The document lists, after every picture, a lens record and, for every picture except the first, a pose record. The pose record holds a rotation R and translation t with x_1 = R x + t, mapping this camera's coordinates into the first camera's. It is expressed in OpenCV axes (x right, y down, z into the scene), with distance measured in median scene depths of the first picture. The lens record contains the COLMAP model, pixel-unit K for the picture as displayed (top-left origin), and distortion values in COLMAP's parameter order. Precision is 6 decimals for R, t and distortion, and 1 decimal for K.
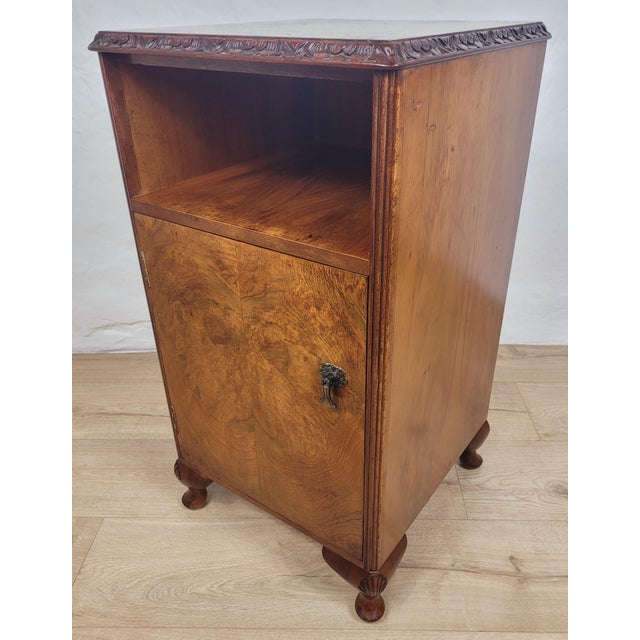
lens RADIAL K [[571.4, 0, 322.1], [0, 571.4, 328.1], [0, 0, 1]] dist [0.012889, 0.004383]
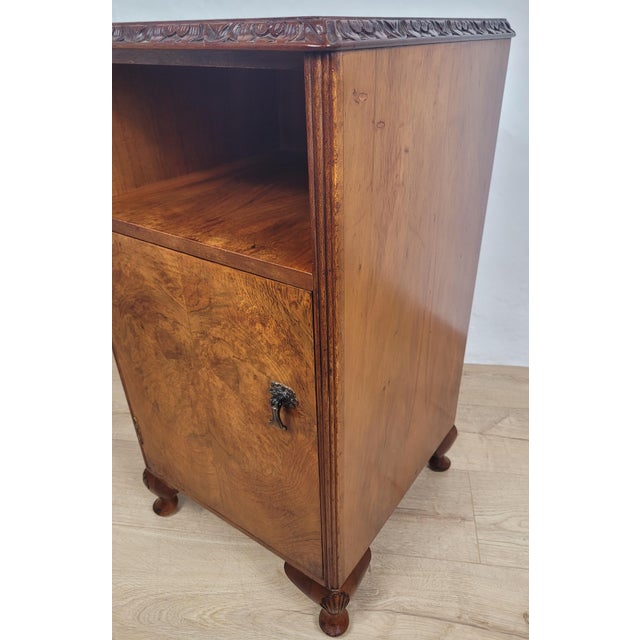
lens RADIAL K [[508.0, 0, 319.9], [0, 508.0, 331.2], [0, 0, 1]] dist [0.005560, 0.001309]
pose [[0.999957, -0.007791, 0.004932, 0.075398], [0.007708, 0.999831, 0.016662, -0.035349], [-0.005061, -0.016623, 0.999849, 0.168608]]
